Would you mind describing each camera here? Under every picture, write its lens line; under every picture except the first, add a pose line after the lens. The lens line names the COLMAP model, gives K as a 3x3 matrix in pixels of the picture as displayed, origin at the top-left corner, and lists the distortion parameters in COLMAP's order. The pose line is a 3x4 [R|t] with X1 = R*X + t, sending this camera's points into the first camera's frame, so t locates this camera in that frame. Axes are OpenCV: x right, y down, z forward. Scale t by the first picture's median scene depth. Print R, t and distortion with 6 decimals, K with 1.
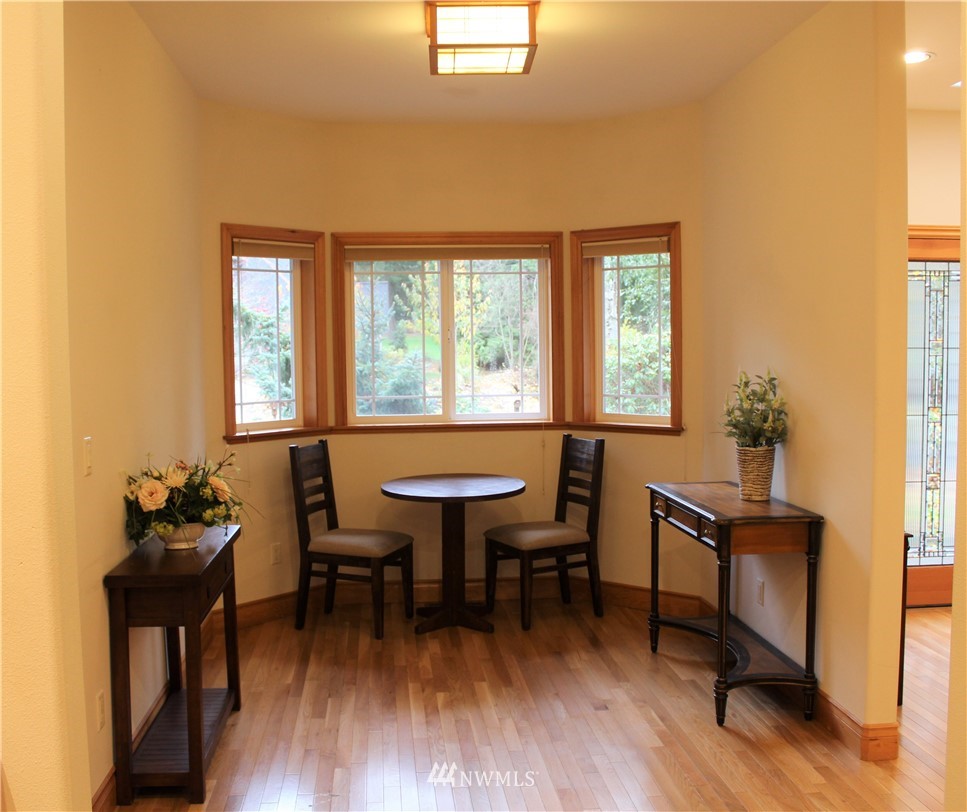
lens RADIAL K [[978.9, 0, 483.5], [0, 978.9, 406.0], [0, 0, 1]] dist [-0.218445, 0.267131]
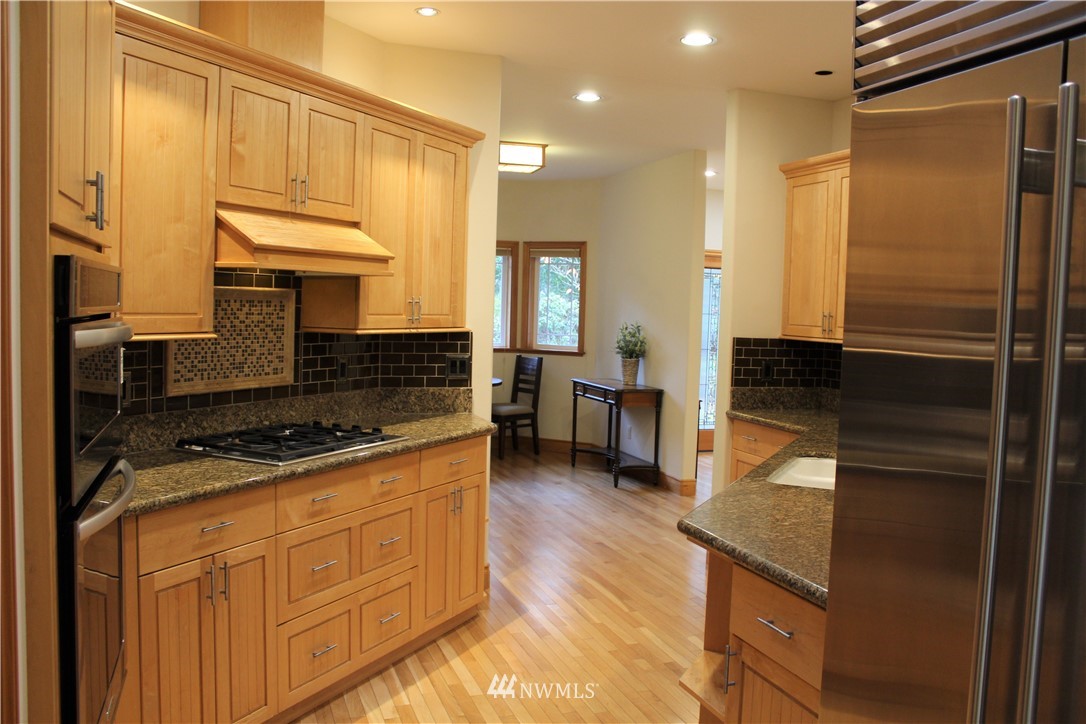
lens RADIAL K [[949.4, 0, 543.0], [0, 949.4, 362.0], [0, 0, 1]] dist [-0.005551, -0.004355]
pose [[0.966069, 0.023015, 0.257256, -0.383131], [-0.024462, 0.999698, 0.002425, 0.043554], [-0.257122, -0.008636, 0.966340, -0.839228]]
